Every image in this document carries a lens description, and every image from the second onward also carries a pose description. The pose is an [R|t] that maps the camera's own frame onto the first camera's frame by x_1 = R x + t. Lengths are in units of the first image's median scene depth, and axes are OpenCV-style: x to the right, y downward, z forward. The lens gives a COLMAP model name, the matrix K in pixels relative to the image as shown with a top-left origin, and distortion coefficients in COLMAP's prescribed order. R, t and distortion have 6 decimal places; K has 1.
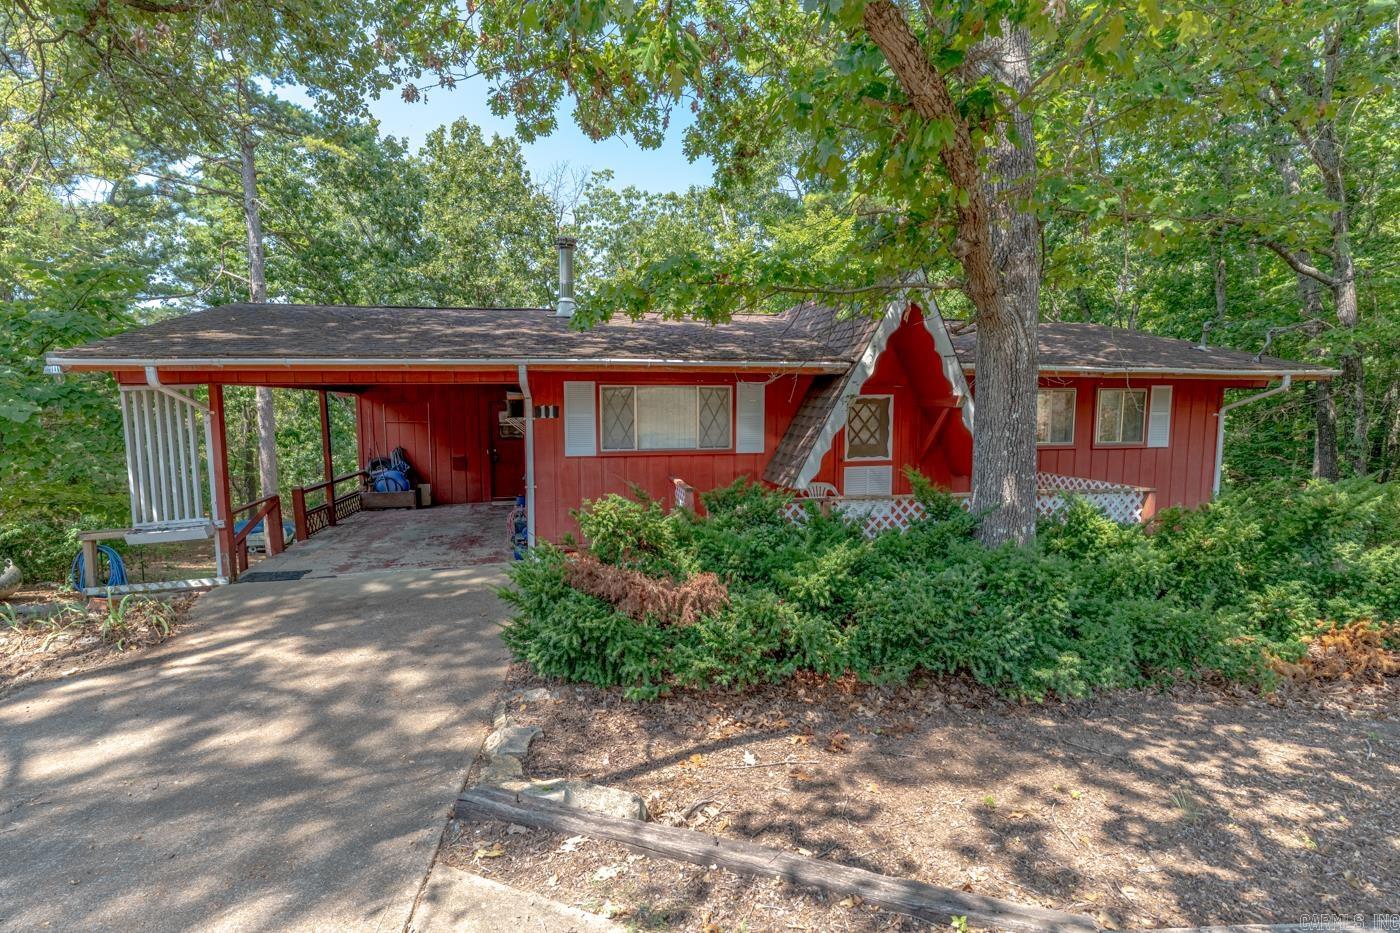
lens RADIAL K [[695.1, 0, 700.0], [0, 695.1, 466.5], [0, 0, 1]] dist [0.000082, -0.000456]
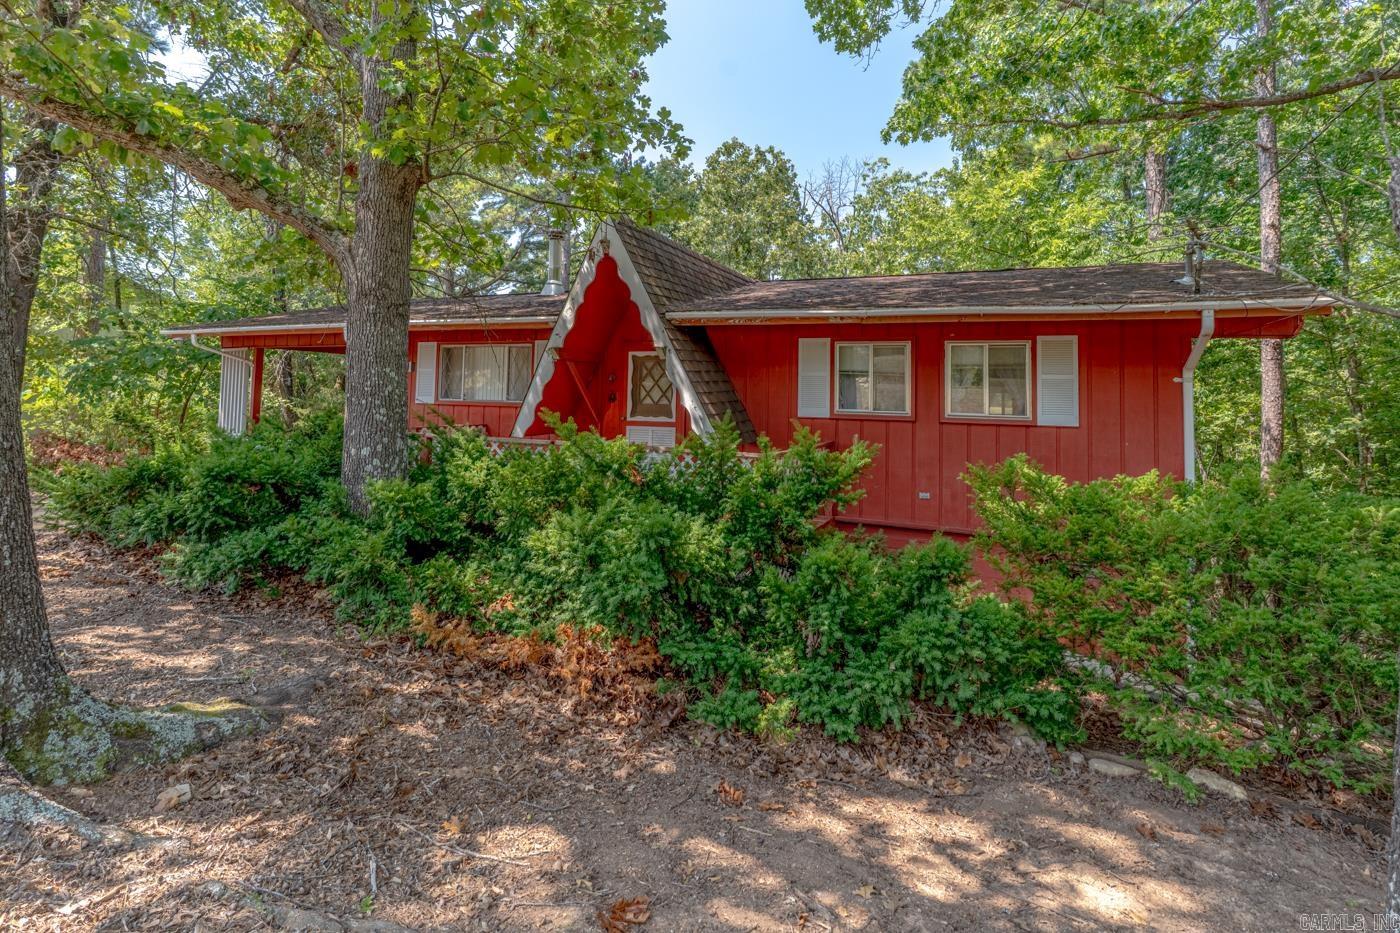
lens RADIAL K [[715.0, 0, 705.5], [0, 715.0, 396.6], [0, 0, 1]] dist [0.002082, 0.000521]
pose [[0.790105, 0.017579, -0.612719, 0.996942], [-0.082232, 0.993593, -0.077533, 0.031144], [0.607430, 0.111644, 0.786489, 0.296226]]
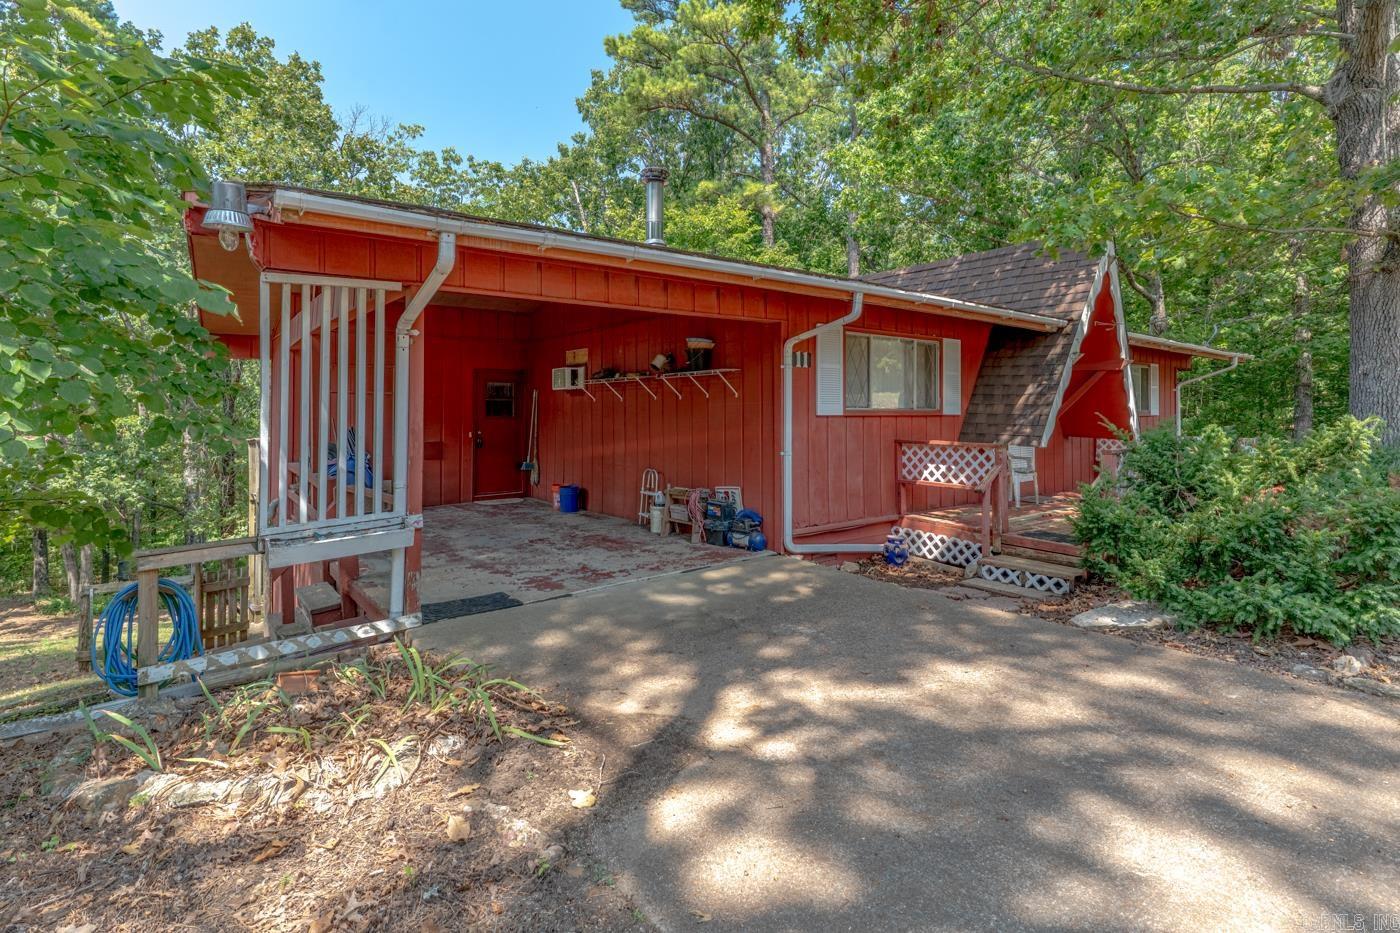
lens RADIAL K [[715.0, 0, 705.5], [0, 715.0, 396.6], [0, 0, 1]] dist [0.002082, 0.000521]
pose [[0.892963, 0.013381, 0.449932, -0.690512], [0.039618, 0.993343, -0.108171, 0.049574], [-0.448384, 0.114418, 0.886488, 0.319050]]
